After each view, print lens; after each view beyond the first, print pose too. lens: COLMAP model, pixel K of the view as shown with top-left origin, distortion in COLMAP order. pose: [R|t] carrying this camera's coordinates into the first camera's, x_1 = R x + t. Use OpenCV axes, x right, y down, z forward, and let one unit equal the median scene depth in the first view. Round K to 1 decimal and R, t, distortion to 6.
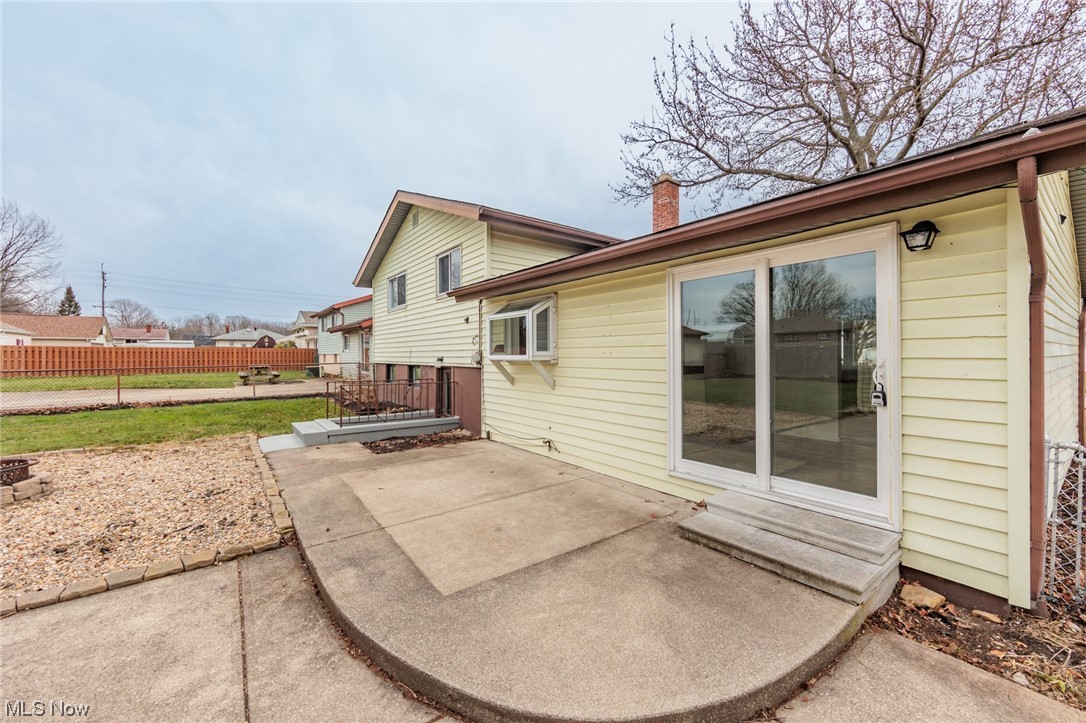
lens RADIAL K [[424.6, 0, 543.7], [0, 424.6, 357.8], [0, 0, 1]] dist [-0.002733, 0.000387]
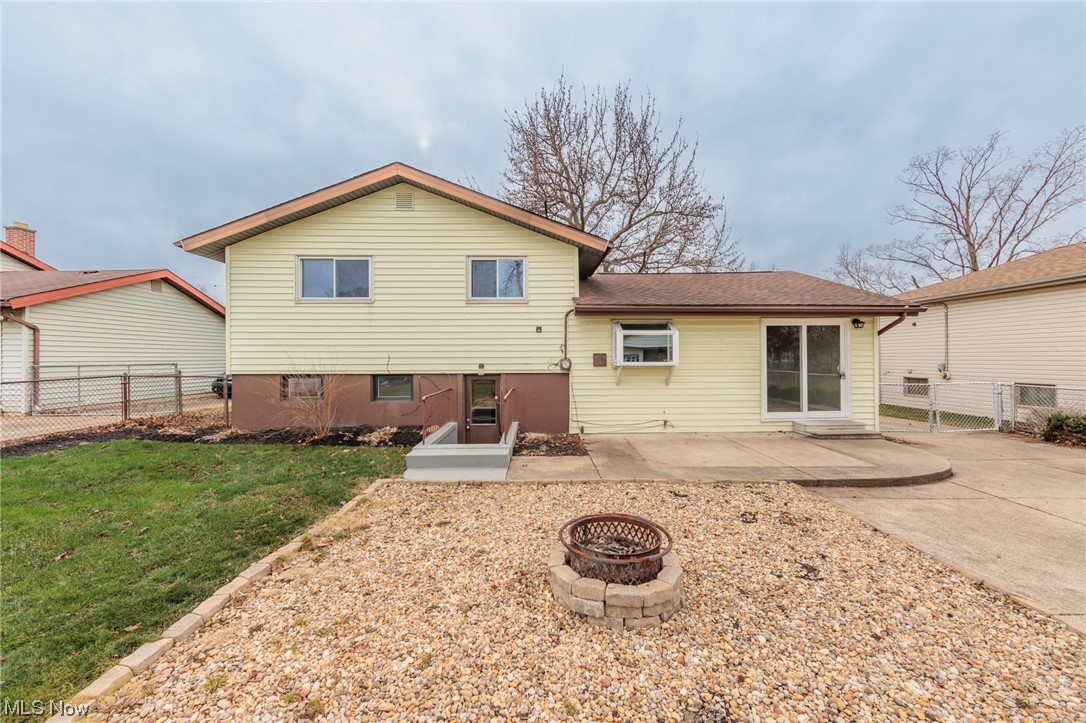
lens RADIAL K [[424.6, 0, 537.9], [0, 424.6, 356.1], [0, 0, 1]] dist [-0.002733, 0.000387]
pose [[0.578305, 0.004818, 0.815807, -2.104770], [0.005887, 0.999932, -0.010078, -0.019248], [-0.815800, 0.010631, 0.578237, 0.765672]]
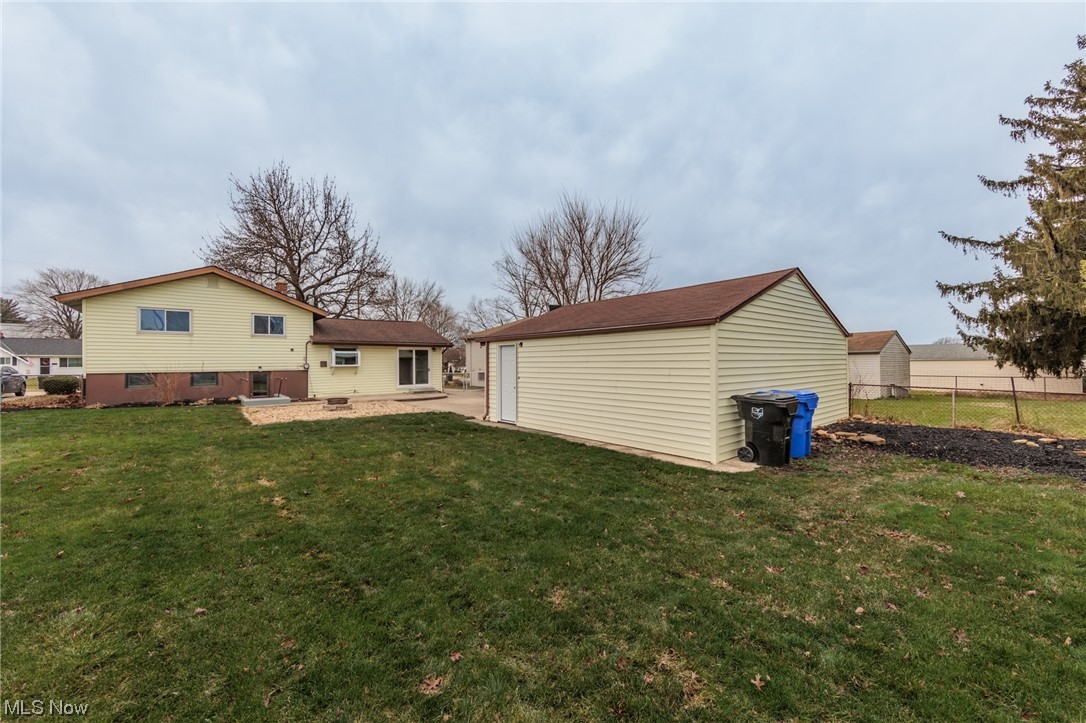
lens RADIAL K [[424.6, 0, 540.1], [0, 424.6, 360.9], [0, 0, 1]] dist [-0.002733, 0.000387]
pose [[-0.054467, 0.009386, 0.998471, -5.037612], [0.015551, 0.999843, -0.008551, 0.021741], [-0.998394, 0.015062, -0.054604, -0.405654]]
